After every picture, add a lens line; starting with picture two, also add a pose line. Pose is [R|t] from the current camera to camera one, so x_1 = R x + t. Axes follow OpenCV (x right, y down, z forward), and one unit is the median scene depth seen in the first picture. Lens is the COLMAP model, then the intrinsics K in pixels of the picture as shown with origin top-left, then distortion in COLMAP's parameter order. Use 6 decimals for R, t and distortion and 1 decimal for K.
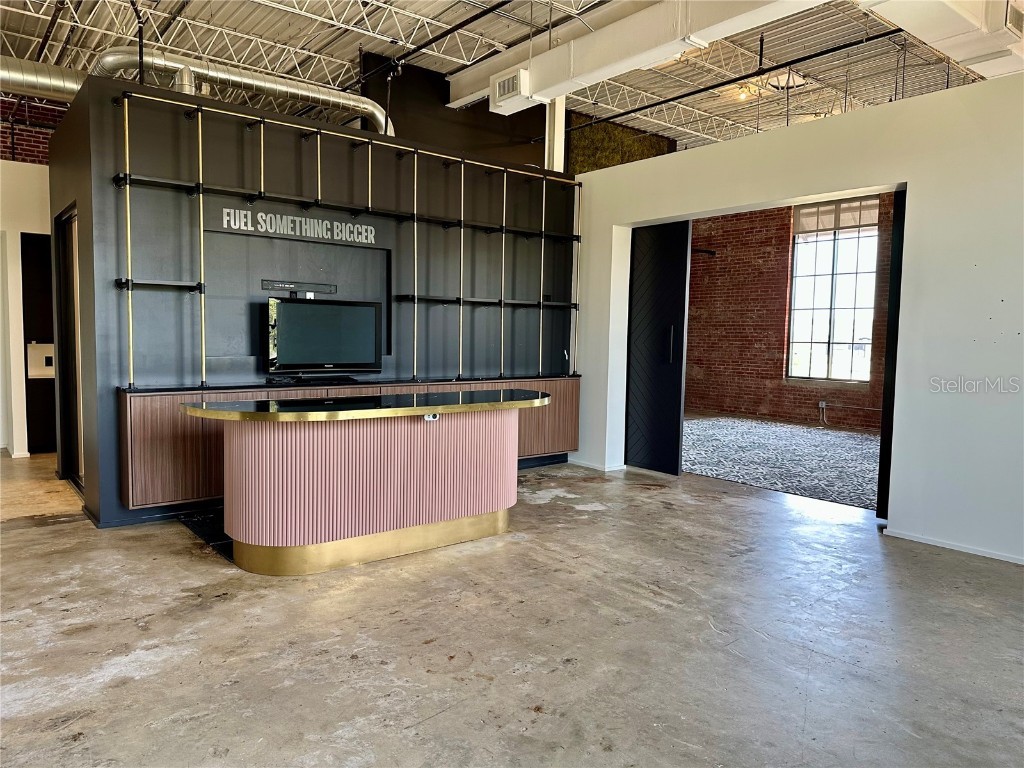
lens RADIAL K [[714.7, 0, 509.8], [0, 714.7, 380.8], [0, 0, 1]] dist [0.139830, -0.205496]
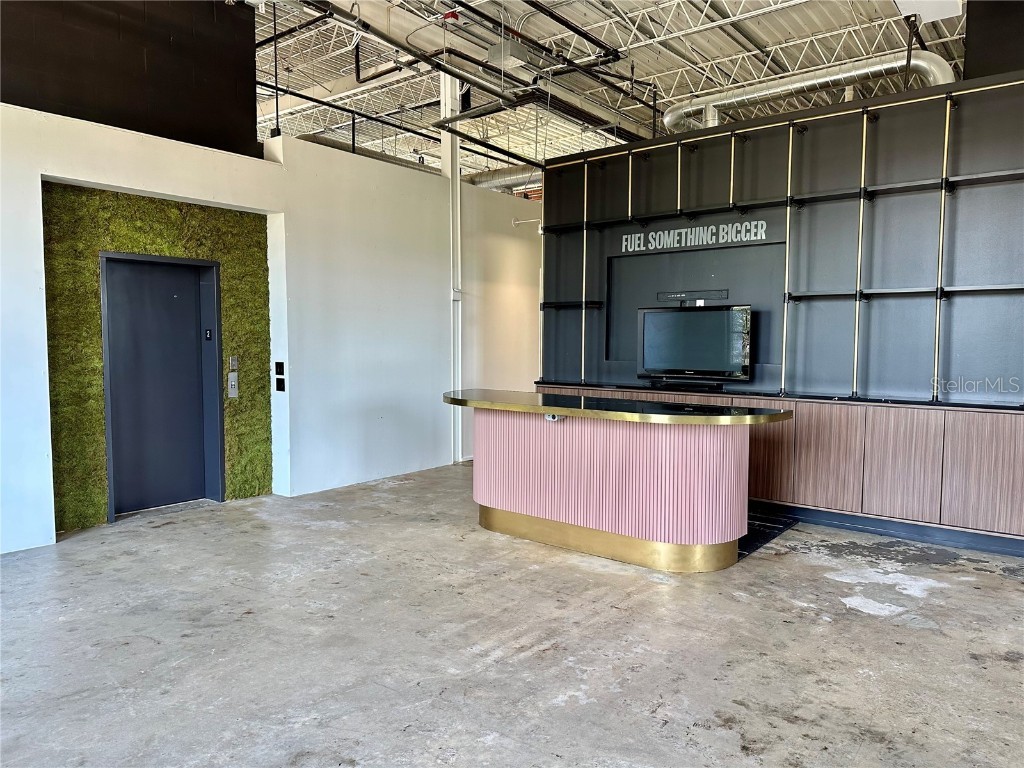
lens RADIAL K [[714.7, 0, 509.8], [0, 714.7, 380.8], [0, 0, 1]] dist [0.139830, -0.205496]
pose [[0.221785, 0.044622, -0.974074, 0.714519], [-0.066148, 0.997340, 0.030627, -0.024539], [0.972849, 0.057641, 0.224147, 0.568526]]
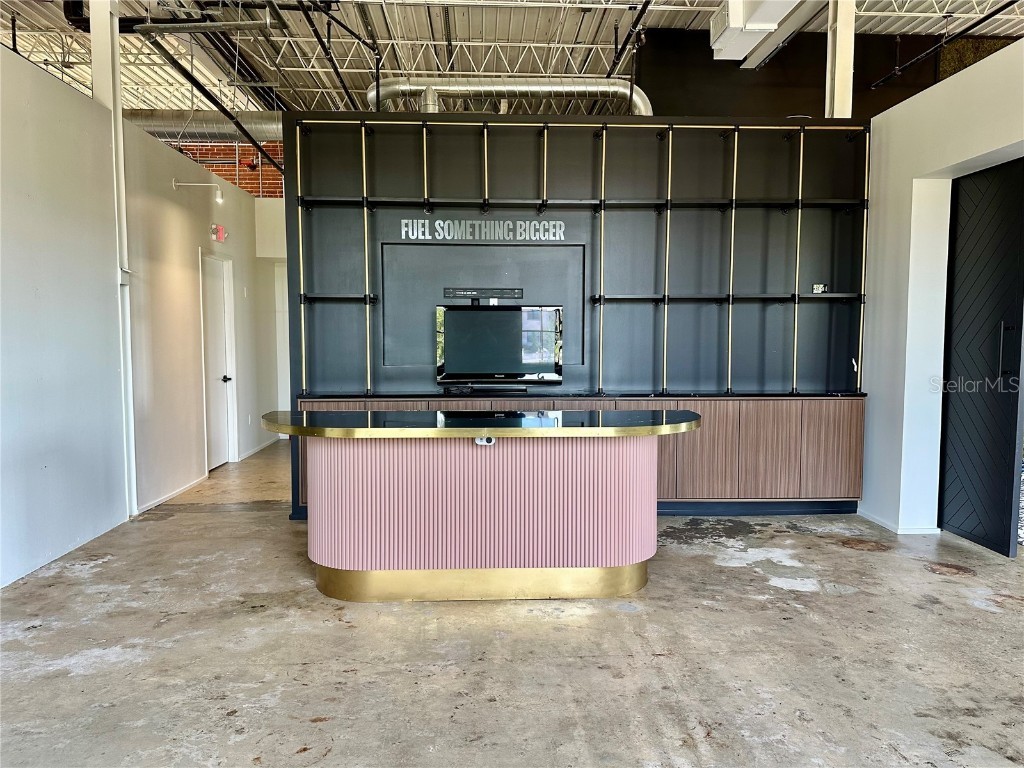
lens RADIAL K [[714.7, 0, 509.8], [0, 714.7, 380.8], [0, 0, 1]] dist [0.139830, -0.205496]
pose [[0.809728, 0.022853, -0.586360, 0.322703], [-0.027451, 0.999623, 0.001051, -0.017174], [0.586163, 0.015245, 0.810050, 0.274885]]
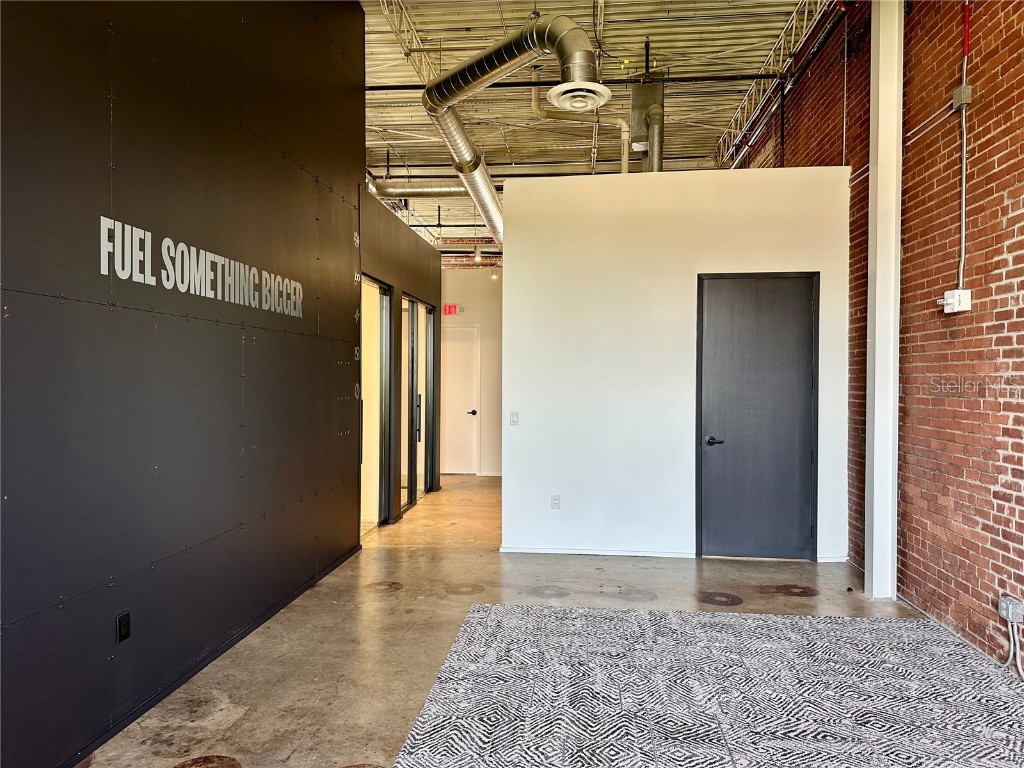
lens RADIAL K [[714.7, 0, 509.8], [0, 714.7, 380.8], [0, 0, 1]] dist [0.139830, -0.205496]
pose [[0.705130, -0.012534, 0.708968, -0.494190], [0.054616, 0.997833, -0.036680, -0.140418], [-0.706972, 0.064585, 0.704287, 0.641197]]
